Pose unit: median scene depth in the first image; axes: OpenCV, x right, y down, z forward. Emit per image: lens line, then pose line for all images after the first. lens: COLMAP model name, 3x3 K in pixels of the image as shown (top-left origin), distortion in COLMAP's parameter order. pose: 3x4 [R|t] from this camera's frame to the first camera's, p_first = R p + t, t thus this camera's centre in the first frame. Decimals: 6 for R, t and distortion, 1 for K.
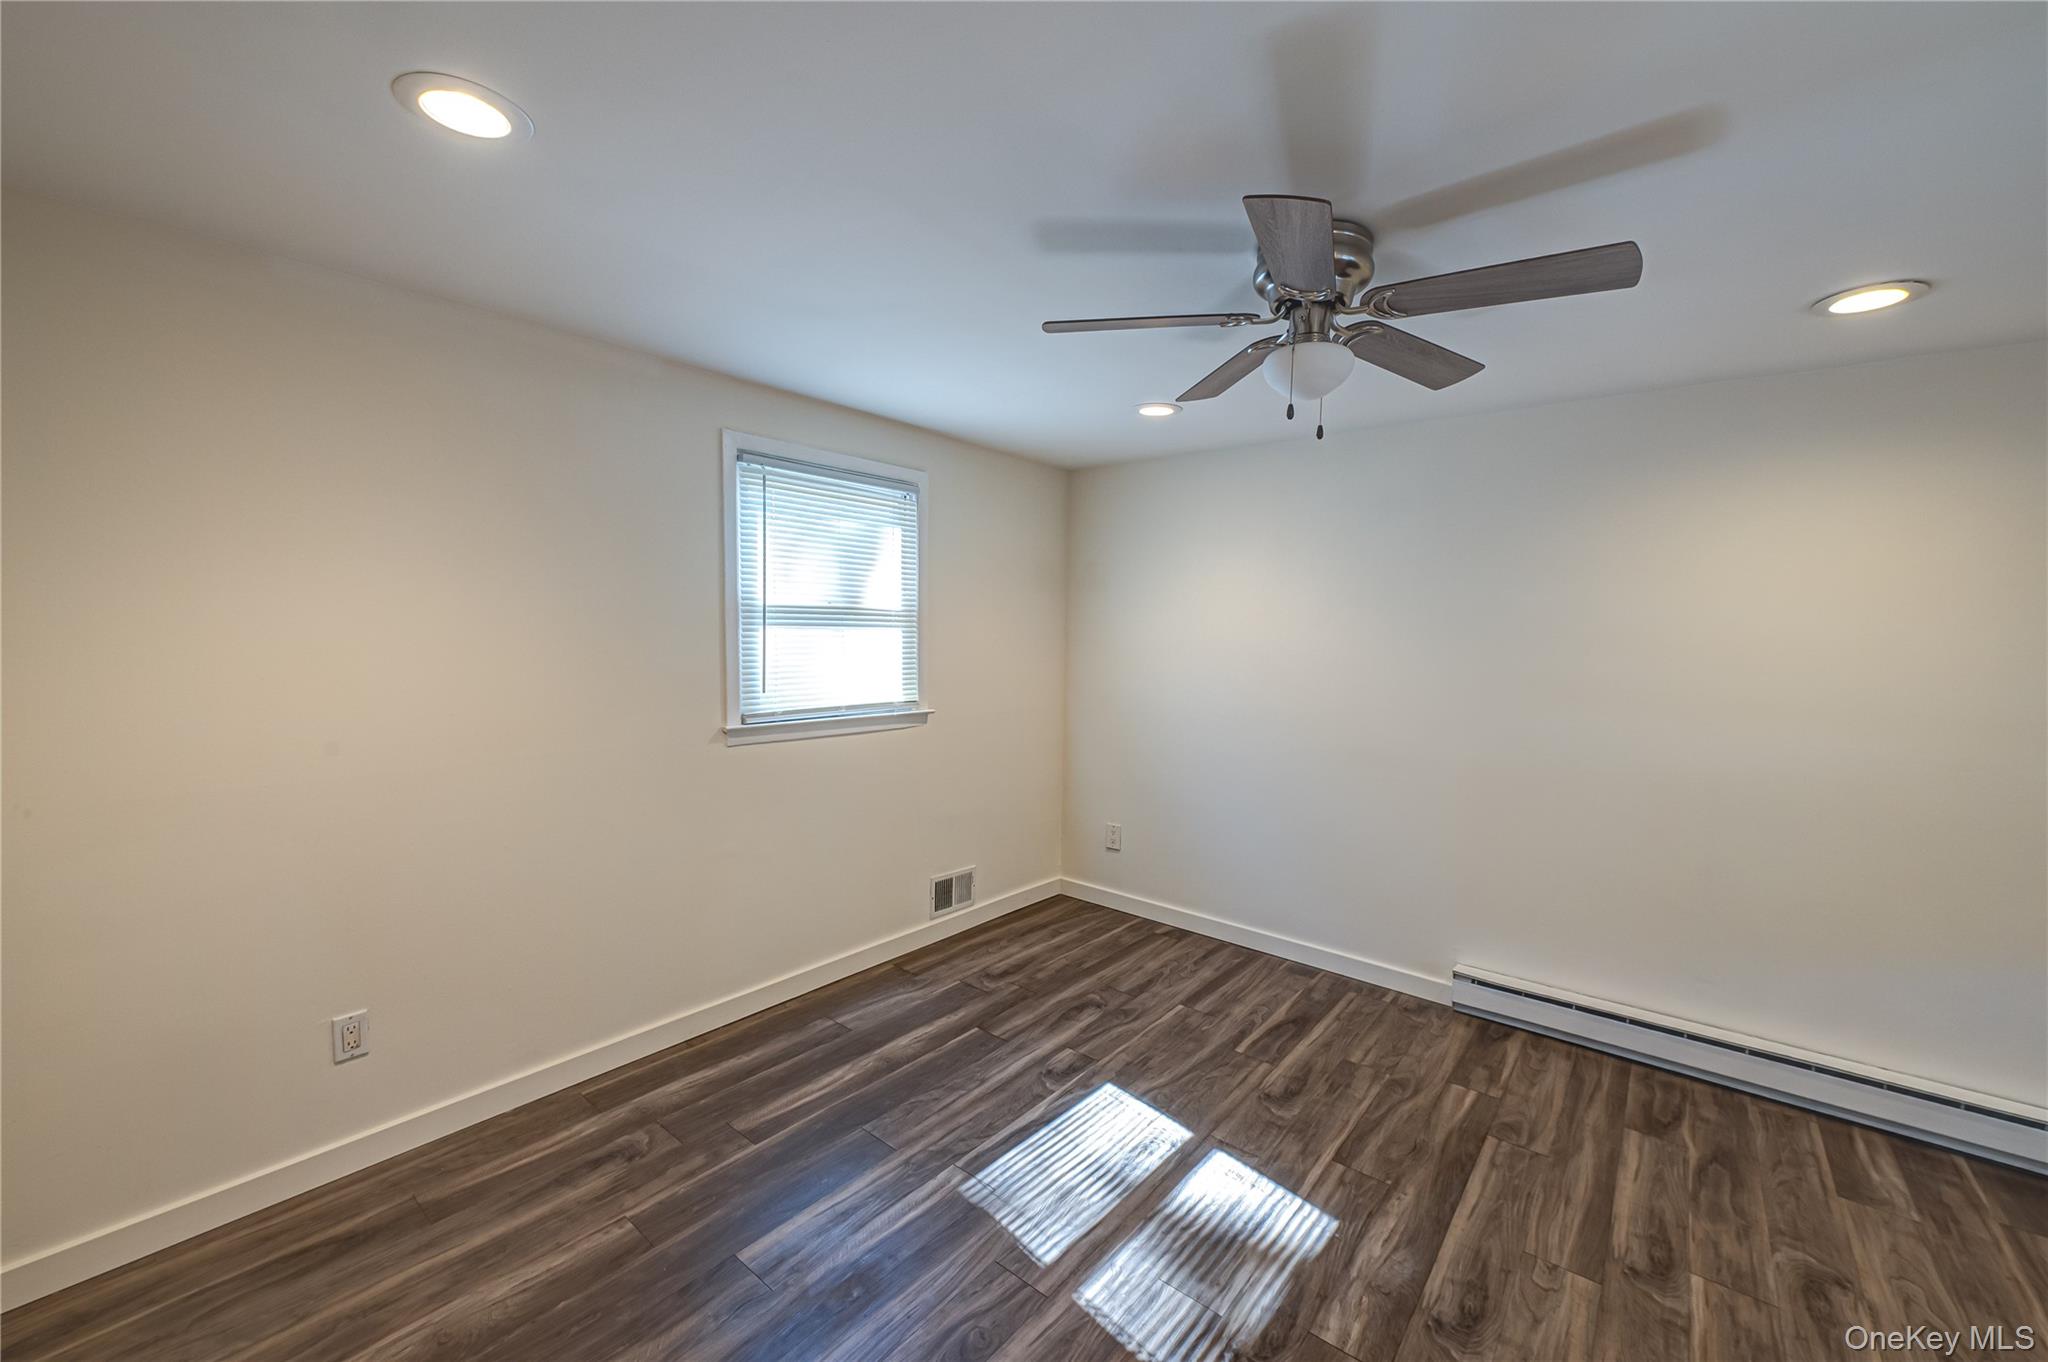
lens RADIAL K [[801.4, 0, 1033.7], [0, 801.4, 678.4], [0, 0, 1]] dist [-0.006529, -0.001815]
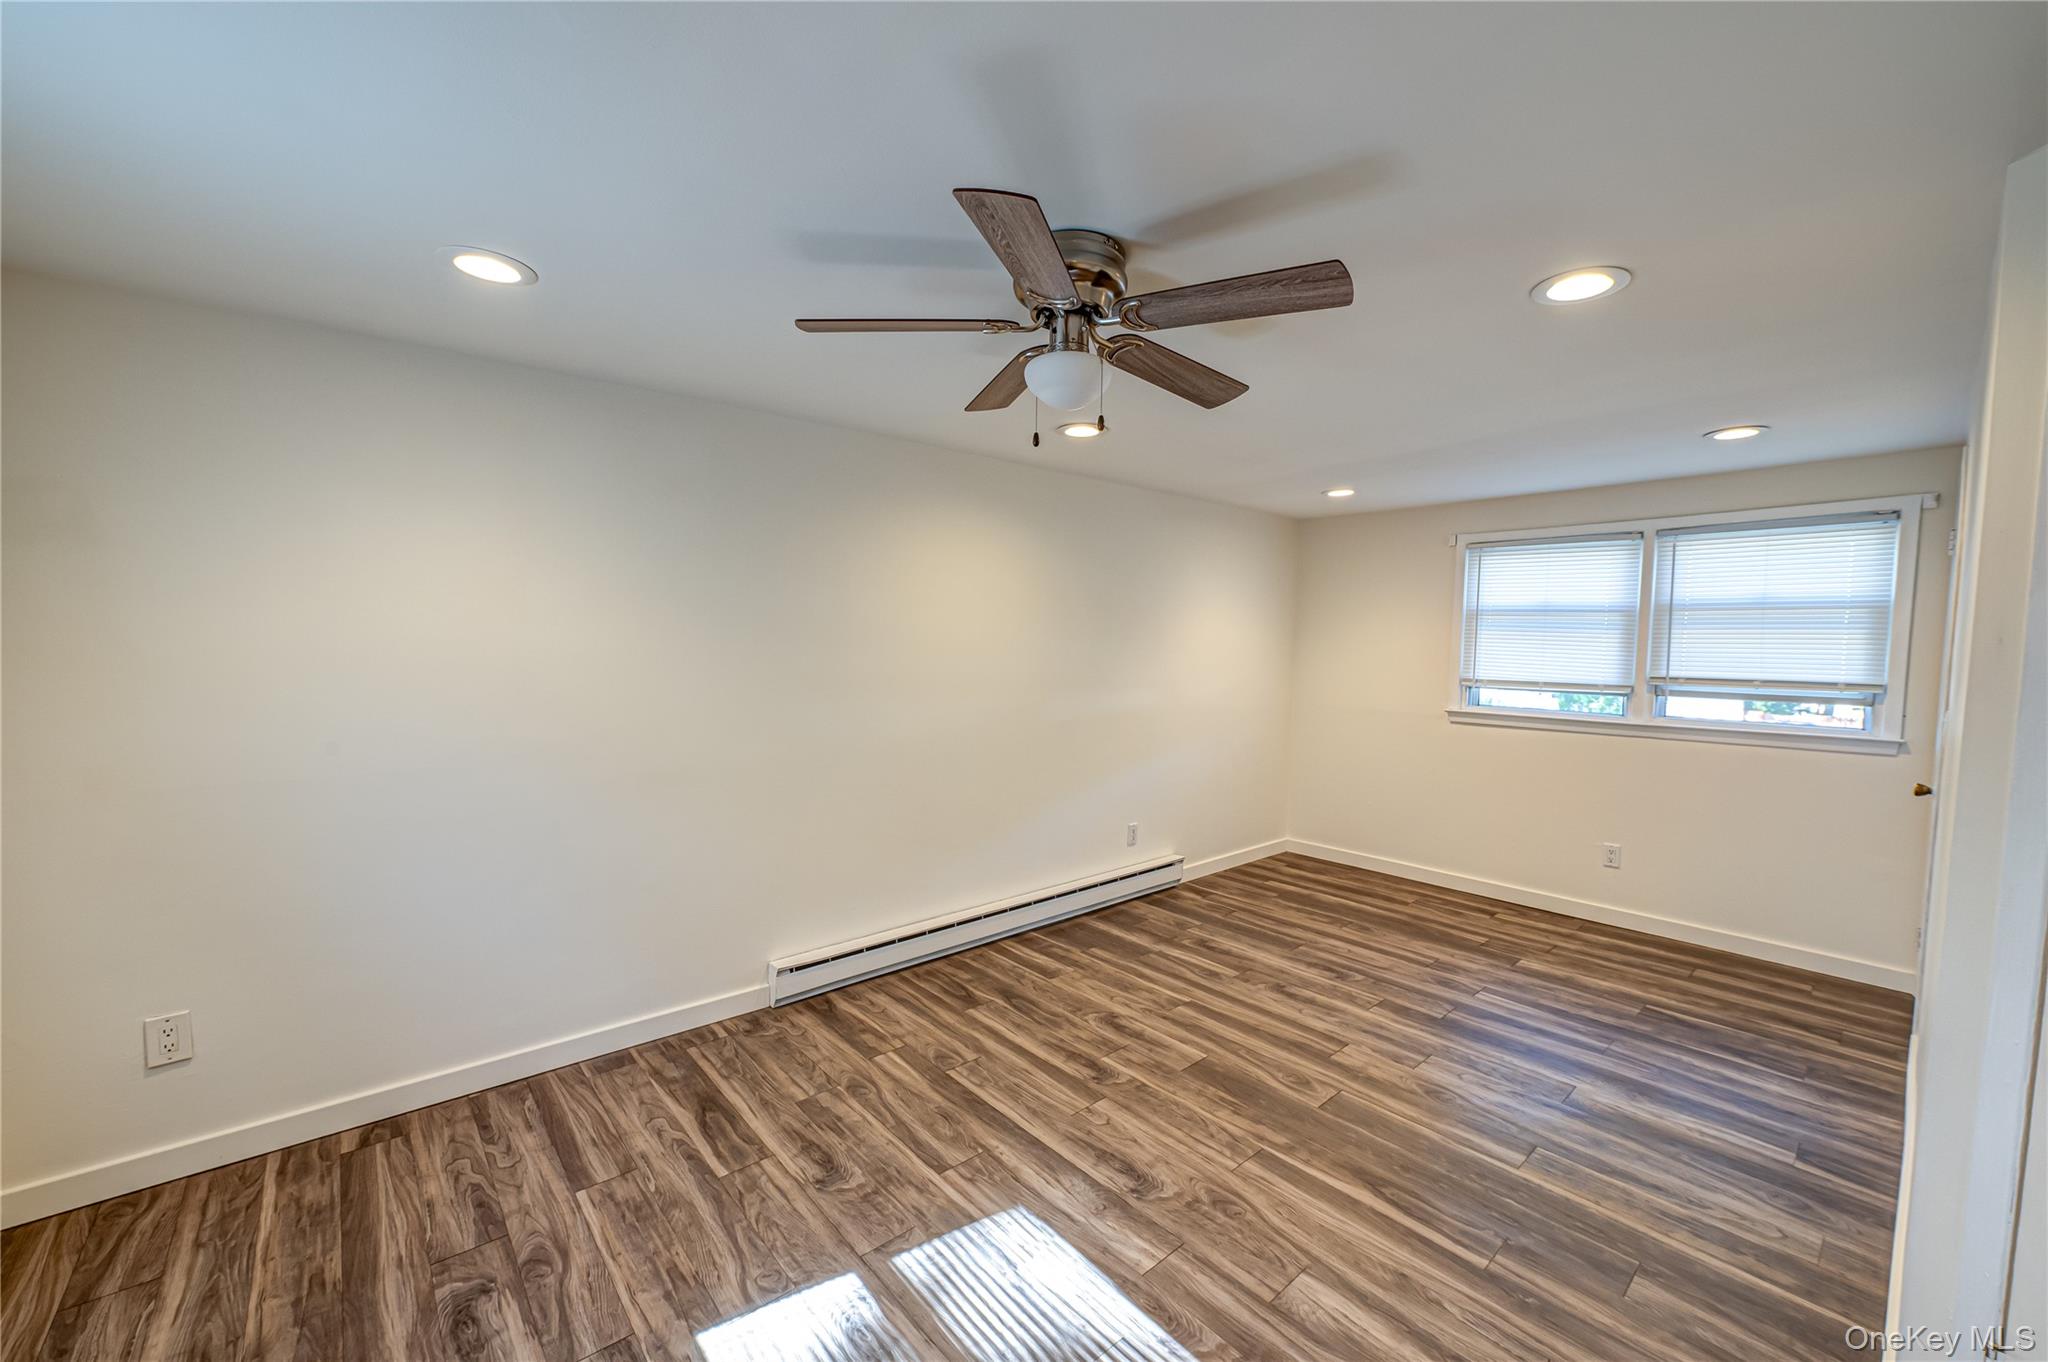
lens RADIAL K [[801.4, 0, 1029.2], [0, 801.4, 688.6], [0, 0, 1]] dist [-0.006529, -0.001815]
pose [[0.169791, -0.083717, 0.981918, -0.446864], [0.050232, 0.995825, 0.076217, -0.054486], [-0.984199, 0.036382, 0.173287, 0.591248]]
